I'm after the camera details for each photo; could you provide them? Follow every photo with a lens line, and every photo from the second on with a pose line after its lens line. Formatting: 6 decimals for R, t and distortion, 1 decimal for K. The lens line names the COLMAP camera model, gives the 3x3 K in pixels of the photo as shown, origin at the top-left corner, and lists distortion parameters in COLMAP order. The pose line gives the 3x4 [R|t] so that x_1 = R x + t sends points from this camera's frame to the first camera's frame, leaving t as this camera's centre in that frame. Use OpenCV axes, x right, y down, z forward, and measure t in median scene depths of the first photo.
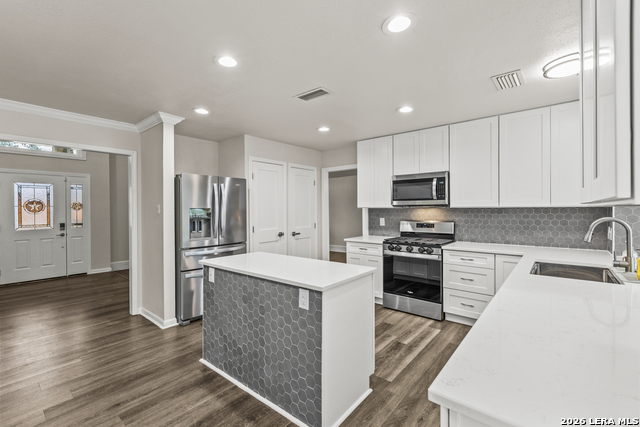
lens RADIAL K [[286.4, 0, 317.4], [0, 286.4, 213.0], [0, 0, 1]] dist [0.005575, -0.000307]
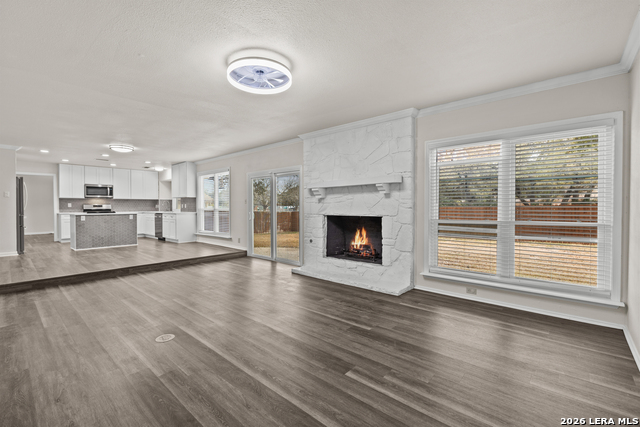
lens RADIAL K [[286.4, 0, 319.2], [0, 286.4, 215.4], [0, 0, 1]] dist [0.005575, -0.000307]
pose [[0.045444, -0.024733, 0.998661, -2.206673], [0.014439, 0.999605, 0.024100, 0.101323], [-0.998863, 0.013324, 0.045783, -1.089582]]
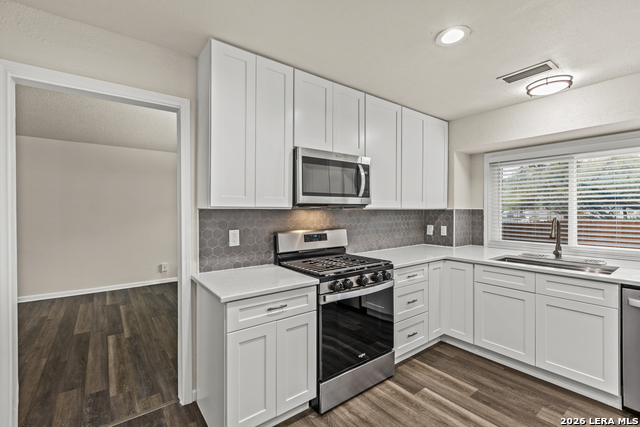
lens RADIAL K [[286.4, 0, 318.8], [0, 286.4, 210.8], [0, 0, 1]] dist [0.005575, -0.000307]
pose [[0.223490, 0.000261, 0.974706, -0.264269], [0.011920, 0.999924, -0.003001, -0.014000], [-0.974633, 0.012290, 0.223470, 0.970479]]
